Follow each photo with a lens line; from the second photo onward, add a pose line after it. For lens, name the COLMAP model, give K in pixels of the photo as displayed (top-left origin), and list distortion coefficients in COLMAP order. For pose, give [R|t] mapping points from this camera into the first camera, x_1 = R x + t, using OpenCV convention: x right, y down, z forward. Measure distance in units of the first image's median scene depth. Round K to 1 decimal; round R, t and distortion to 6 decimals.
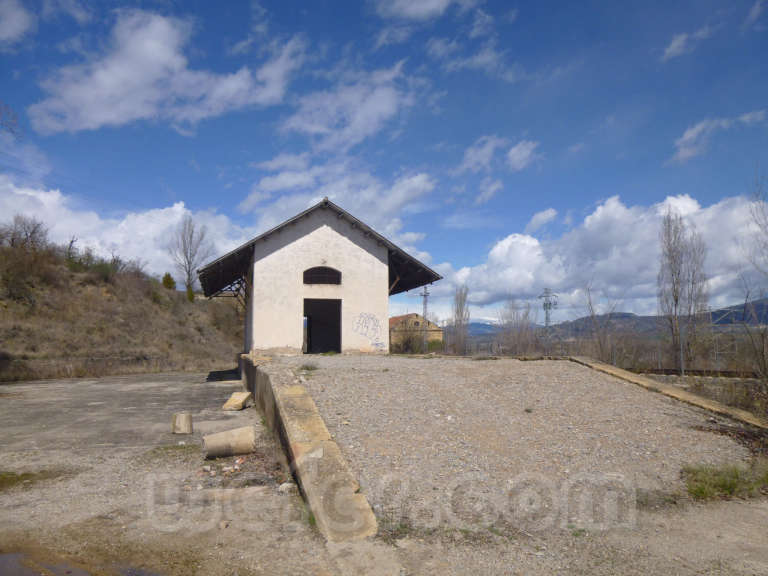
lens RADIAL K [[593.7, 0, 389.6], [0, 593.7, 300.5], [0, 0, 1]] dist [-0.011769, 0.005100]
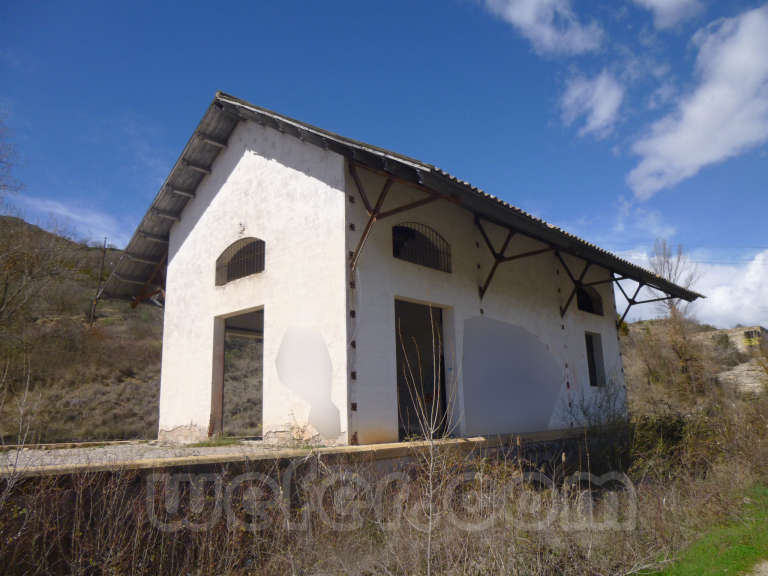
lens RADIAL K [[620.1, 0, 382.8], [0, 620.1, 300.9], [0, 0, 1]] dist [-0.038066, 0.001450]
pose [[0.509902, -0.176206, -0.841992, 0.321912], [0.095723, 0.984340, -0.148027, 0.065953], [0.854890, -0.005118, 0.518784, 0.842785]]
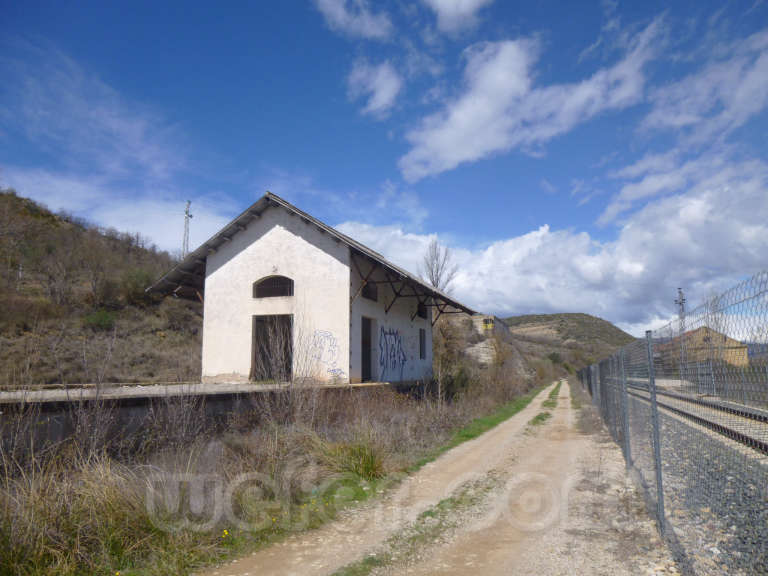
lens RADIAL K [[618.9, 0, 408.0], [0, 618.9, 315.2], [0, 0, 1]] dist [-0.005055, -0.004121]
pose [[0.824252, -0.053748, -0.563667, 0.517891], [0.045456, 0.998553, -0.028746, 0.030621], [0.564396, -0.001928, 0.825502, 0.392457]]
